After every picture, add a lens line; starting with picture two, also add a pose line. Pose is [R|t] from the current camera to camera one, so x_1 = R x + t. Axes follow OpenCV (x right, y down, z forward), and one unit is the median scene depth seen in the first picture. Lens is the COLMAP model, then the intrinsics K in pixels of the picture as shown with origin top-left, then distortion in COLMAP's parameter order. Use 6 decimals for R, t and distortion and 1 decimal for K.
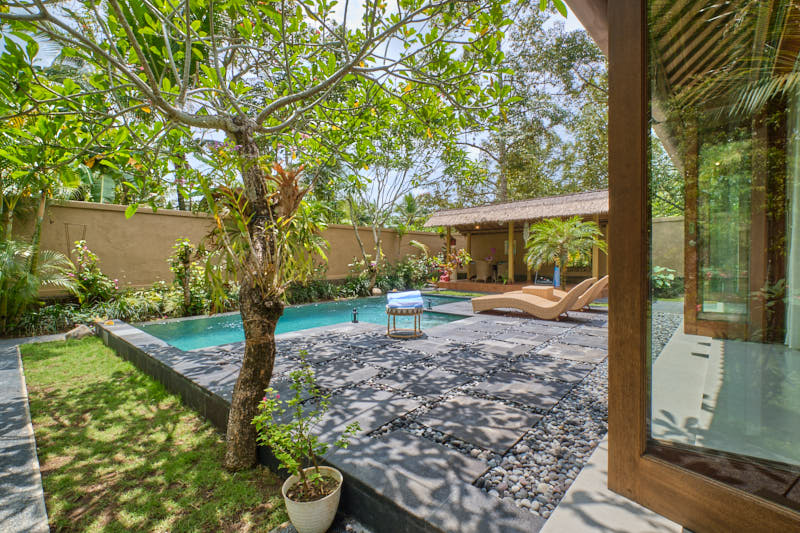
lens RADIAL K [[356.7, 0, 401.5], [0, 356.7, 265.2], [0, 0, 1]] dist [0.000564, 0.000048]
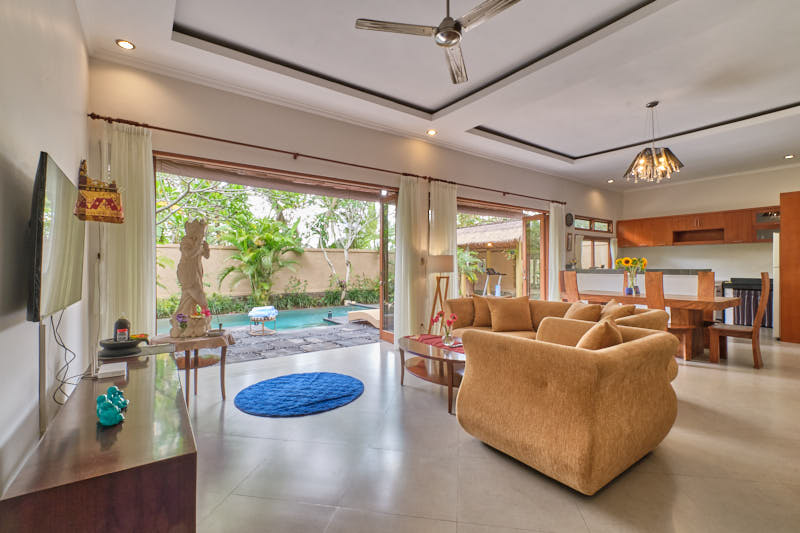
lens RADIAL K [[356.7, 0, 399.9], [0, 356.7, 266.0], [0, 0, 1]] dist [0.000564, 0.000048]
pose [[0.975431, 0.003159, -0.220281, 0.331052], [-0.007299, 0.999812, -0.017982, -0.028062], [0.220183, 0.019148, 0.975271, -0.148316]]
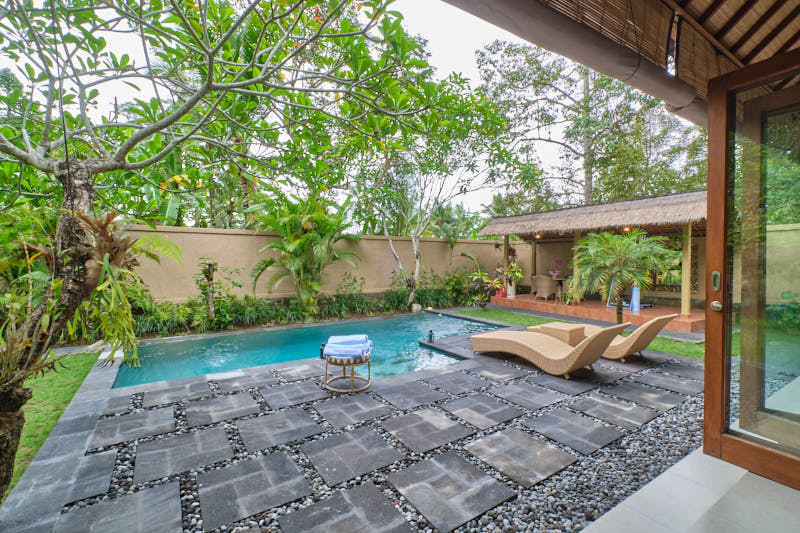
lens RADIAL K [[356.7, 0, 398.0], [0, 356.7, 264.4], [0, 0, 1]] dist [0.000564, 0.000048]
pose [[0.962875, 0.012597, -0.269654, 0.117703], [-0.013613, 0.999906, -0.001898, -0.031606], [0.269605, 0.005499, 0.962955, 0.073949]]
